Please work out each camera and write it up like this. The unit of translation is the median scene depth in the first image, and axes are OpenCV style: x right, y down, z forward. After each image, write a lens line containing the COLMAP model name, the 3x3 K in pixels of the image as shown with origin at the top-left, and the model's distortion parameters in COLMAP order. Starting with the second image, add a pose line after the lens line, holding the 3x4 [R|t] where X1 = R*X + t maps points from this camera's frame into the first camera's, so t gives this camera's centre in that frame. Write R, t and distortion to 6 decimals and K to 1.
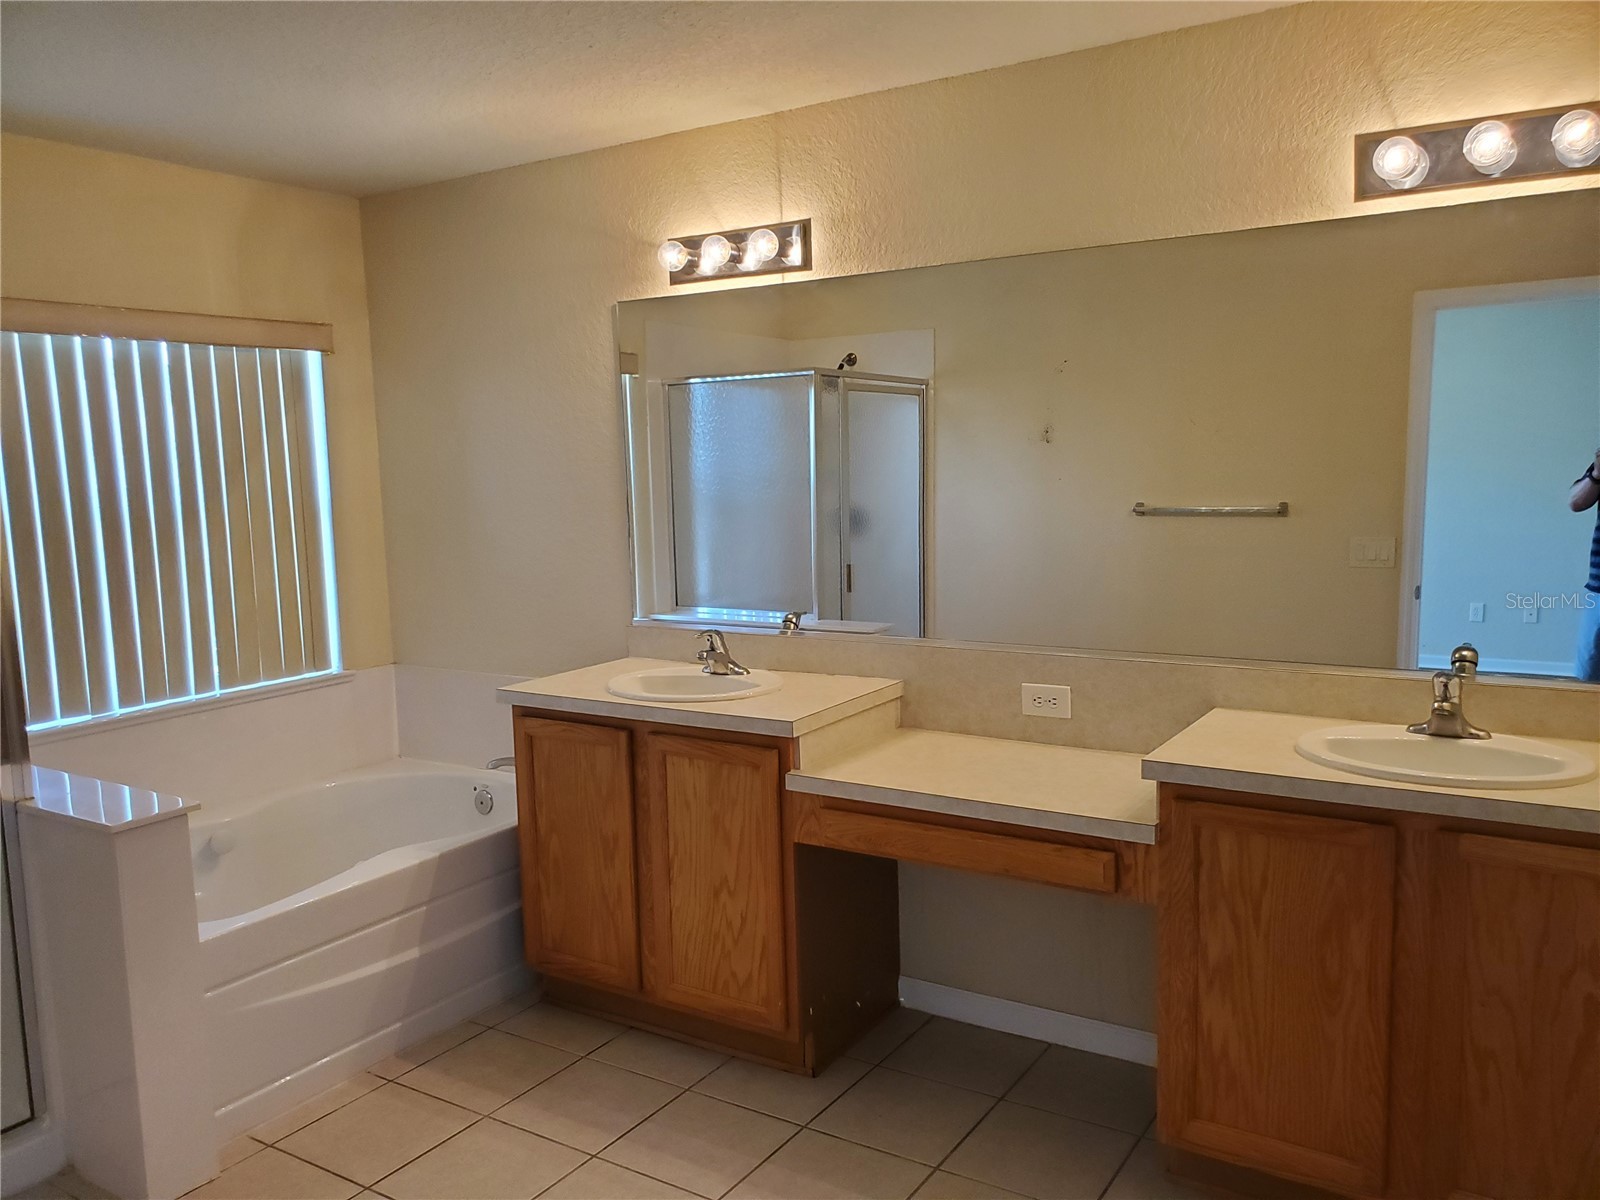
lens RADIAL K [[1272.0, 0, 809.1], [0, 1272.0, 640.9], [0, 0, 1]] dist [0.009524, 0.001574]
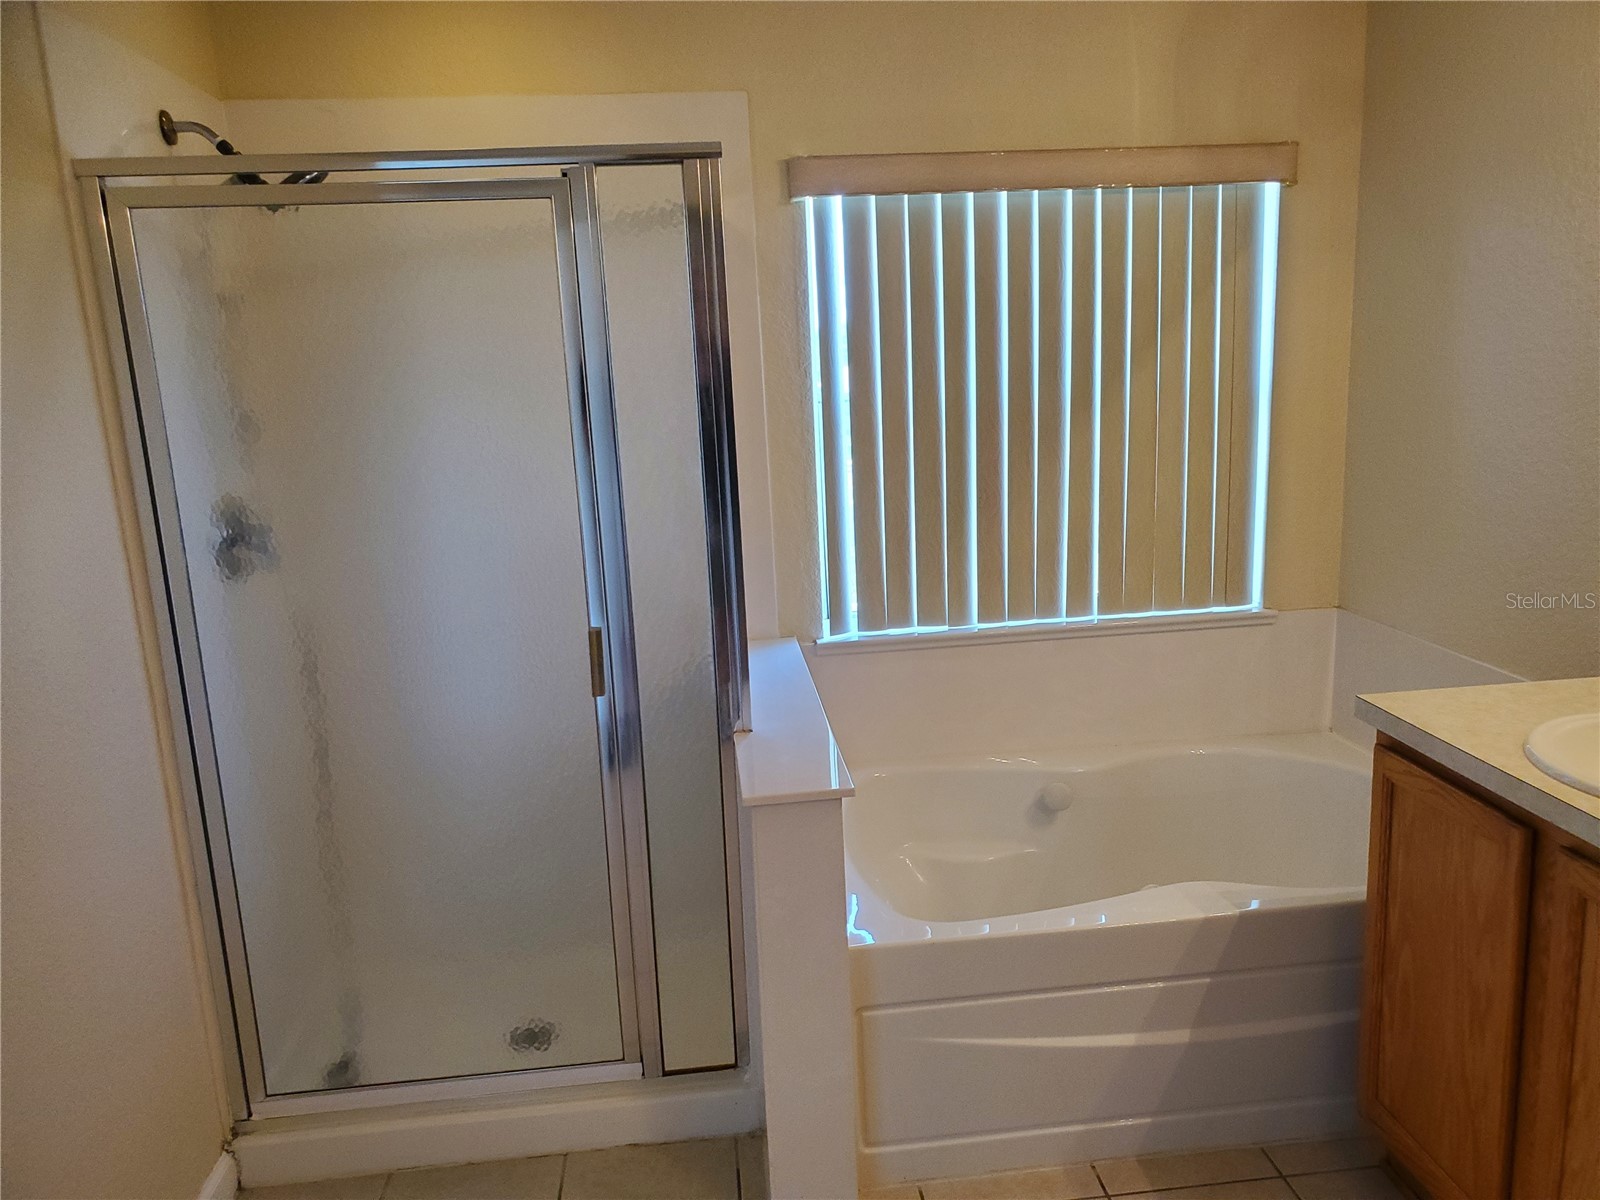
lens RADIAL K [[1272.0, 0, 809.1], [0, 1272.0, 640.9], [0, 0, 1]] dist [0.009524, 0.001574]
pose [[0.633349, 0.170406, -0.754872, 0.054569], [-0.091819, 0.985112, 0.145343, -0.053152], [0.768400, -0.022741, 0.639566, 0.350761]]
